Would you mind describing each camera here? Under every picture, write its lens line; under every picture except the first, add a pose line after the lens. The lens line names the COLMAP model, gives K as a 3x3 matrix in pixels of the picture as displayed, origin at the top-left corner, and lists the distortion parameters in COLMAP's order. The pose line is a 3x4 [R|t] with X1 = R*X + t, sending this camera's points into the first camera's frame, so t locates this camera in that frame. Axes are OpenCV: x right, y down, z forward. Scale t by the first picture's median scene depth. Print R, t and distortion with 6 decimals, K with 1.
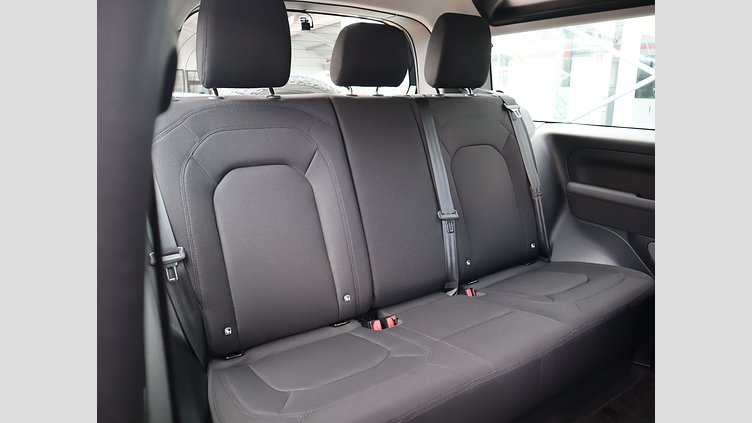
lens RADIAL K [[430.3, 0, 376.0], [0, 430.3, 211.5], [0, 0, 1]] dist [-0.131525, 0.073085]
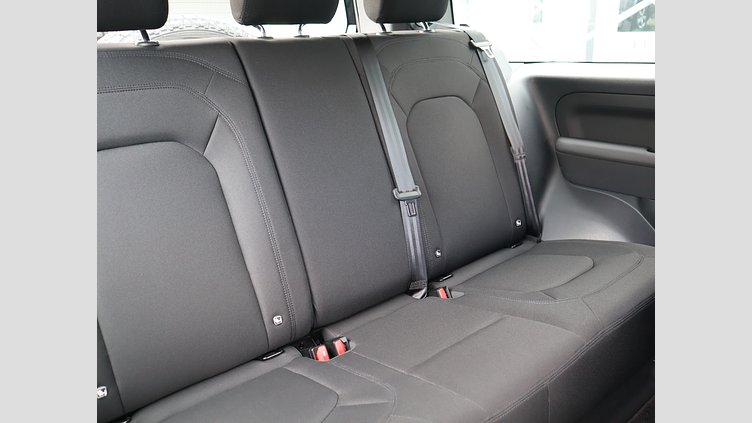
lens RADIAL K [[498.6, 0, 376.0], [0, 498.6, 211.5], [0, 0, 1]] dist [-0.066356, 0.000726]
pose [[0.992291, -0.077465, 0.096740, 0.029827], [0.071782, 0.995559, 0.060910, -0.018964], [-0.101028, -0.053496, 0.993444, 0.152129]]
